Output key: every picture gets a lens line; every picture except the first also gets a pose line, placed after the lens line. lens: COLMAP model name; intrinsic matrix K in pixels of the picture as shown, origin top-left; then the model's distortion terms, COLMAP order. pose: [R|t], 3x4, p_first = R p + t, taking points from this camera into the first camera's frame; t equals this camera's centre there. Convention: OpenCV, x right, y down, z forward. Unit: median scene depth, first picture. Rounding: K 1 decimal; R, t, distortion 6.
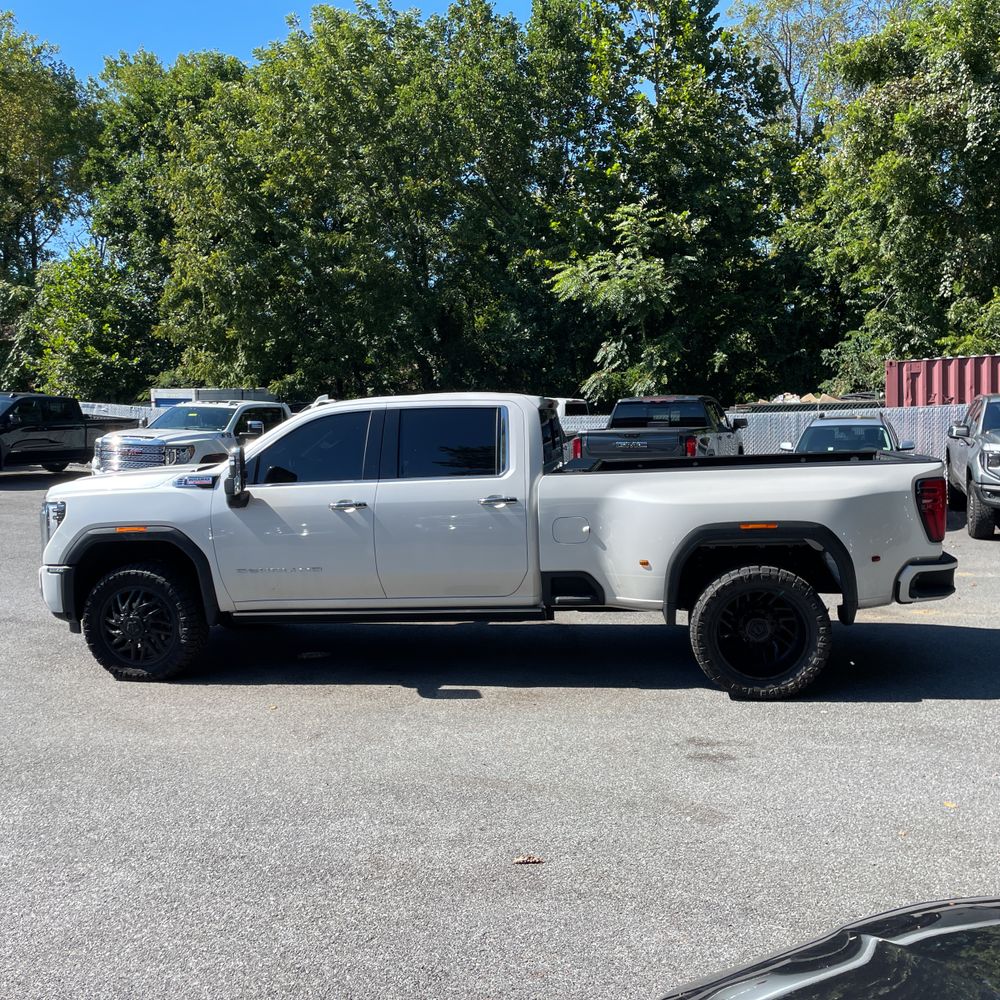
lens RADIAL K [[1047.1, 0, 499.7], [0, 1047.1, 513.5], [0, 0, 1]] dist [0.102109, -0.136375]
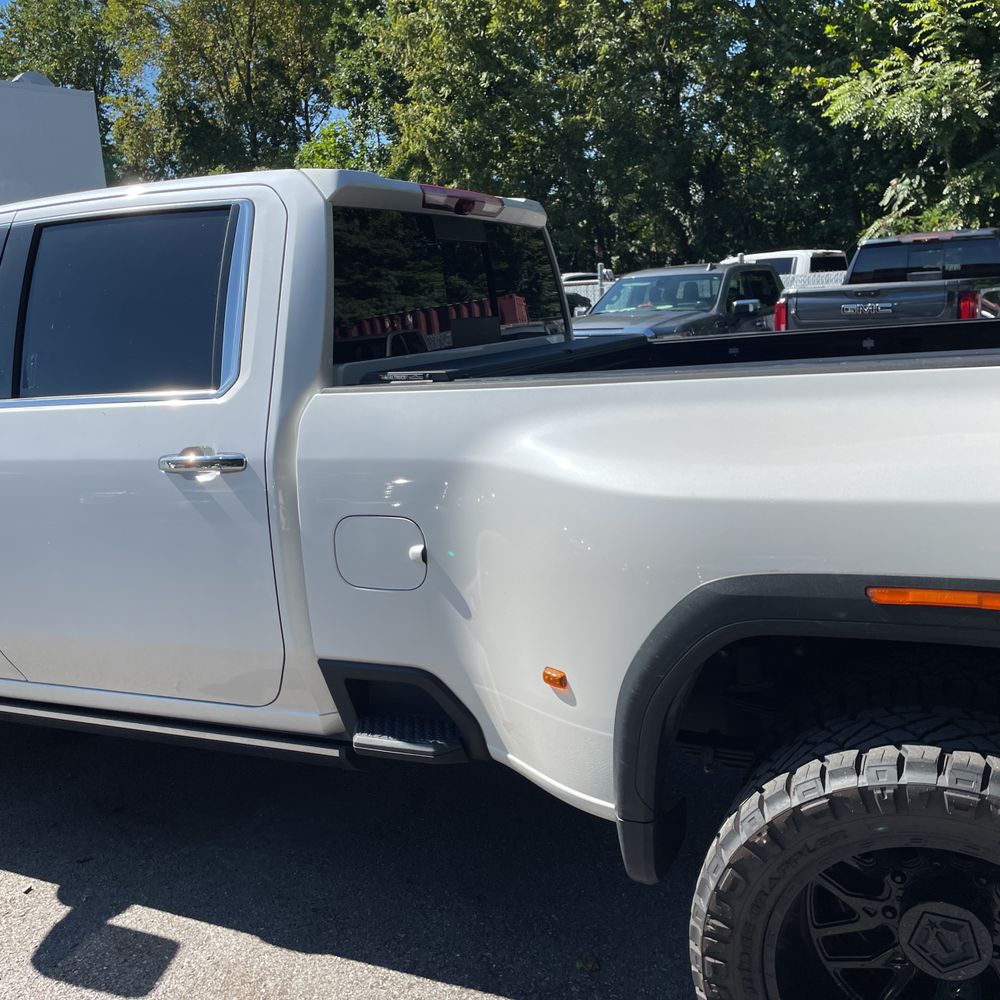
lens RADIAL K [[1057.9, 0, 464.2], [0, 1057.9, 505.3], [0, 0, 1]] dist [0.081860, -0.114115]
pose [[0.954627, 0.024878, -0.296764, 0.039733], [0.006309, 0.994592, 0.103672, -0.007160], [0.297738, -0.100841, 0.949307, 0.136175]]
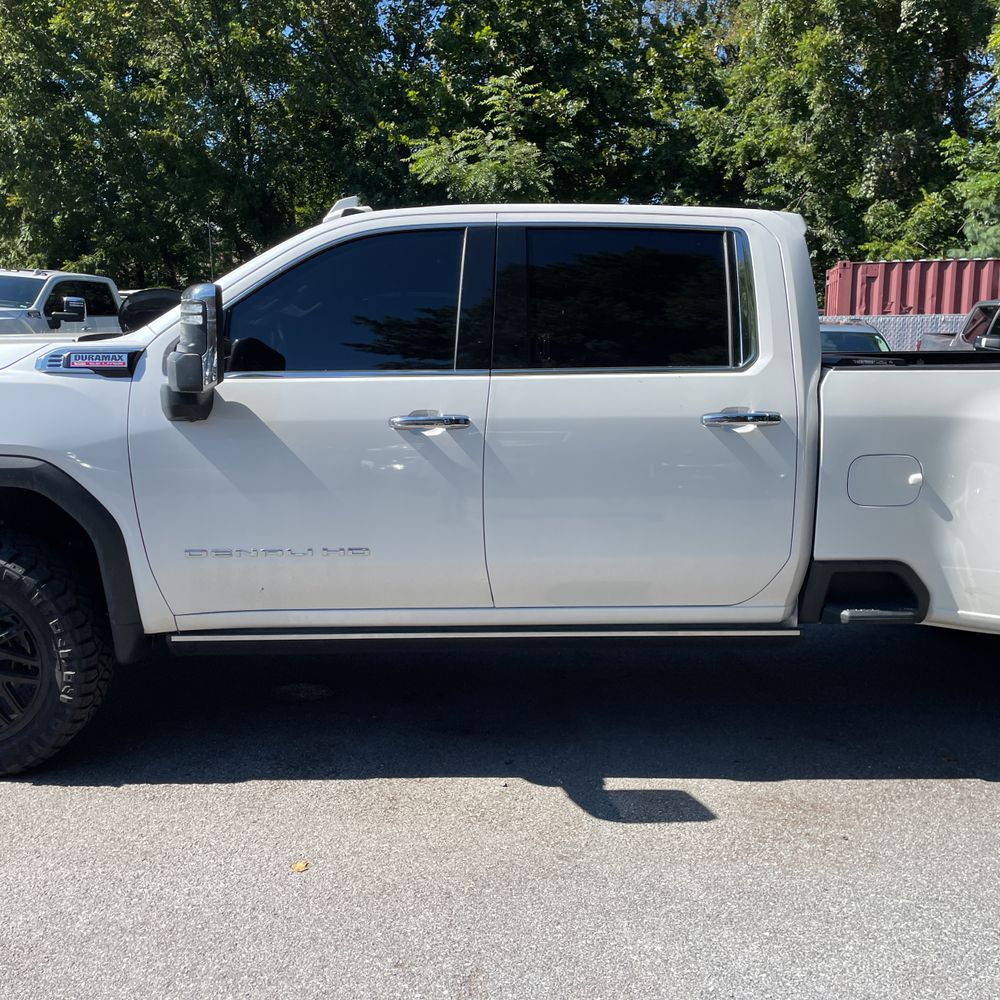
lens RADIAL K [[1047.1, 0, 499.7], [0, 1047.1, 513.5], [0, 0, 1]] dist [0.102109, -0.136375]
pose [[0.982287, 0.006115, 0.187285, -0.042133], [-0.021610, 0.996495, 0.080808, -0.001101], [-0.186135, -0.083423, 0.978976, 0.107036]]
